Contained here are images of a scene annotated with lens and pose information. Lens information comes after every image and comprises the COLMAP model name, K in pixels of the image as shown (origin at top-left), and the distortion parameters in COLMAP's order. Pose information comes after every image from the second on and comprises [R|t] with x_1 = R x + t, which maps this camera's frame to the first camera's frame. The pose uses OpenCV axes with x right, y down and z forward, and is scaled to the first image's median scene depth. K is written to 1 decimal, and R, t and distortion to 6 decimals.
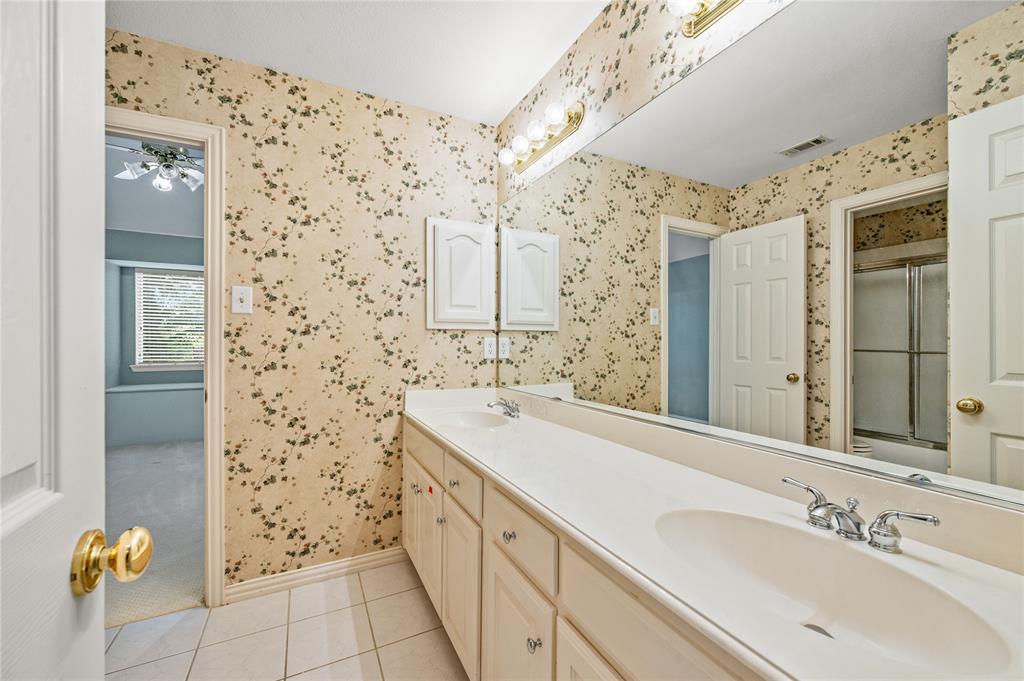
lens RADIAL K [[406.0, 0, 513.9], [0, 406.0, 341.5], [0, 0, 1]] dist [-0.001589, 0.000887]
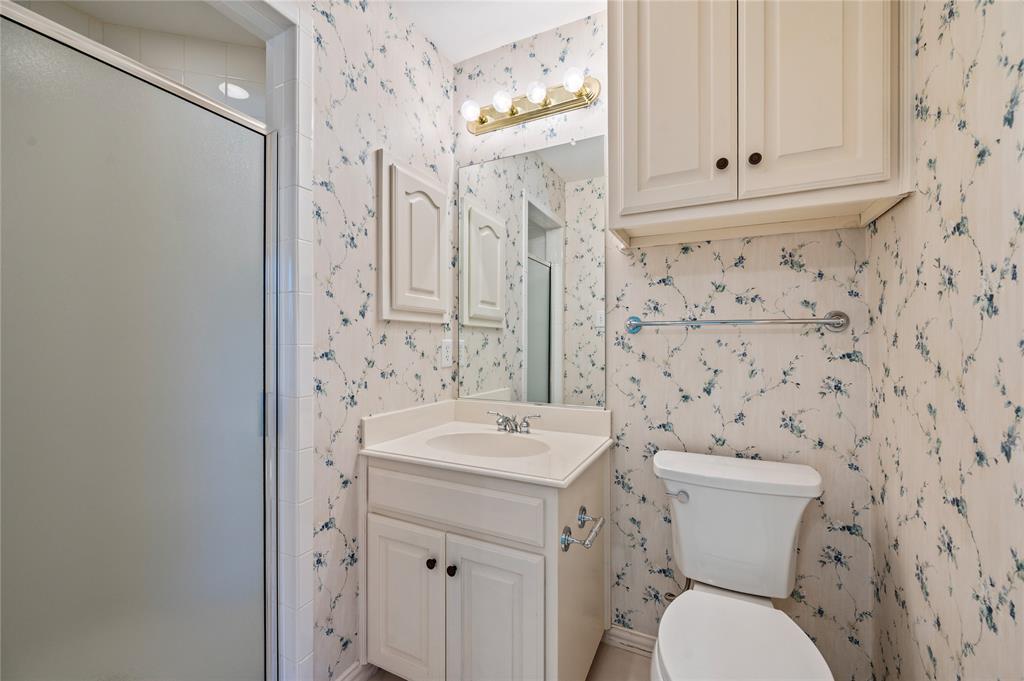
lens RADIAL K [[406.0, 0, 514.1], [0, 406.0, 342.2], [0, 0, 1]] dist [-0.001589, 0.000887]
pose [[0.805935, 0.000672, 0.592004, -0.459930], [-0.000829, 1.000000, -0.000005, 0.002374], [-0.592004, -0.000487, 0.805935, -0.764673]]
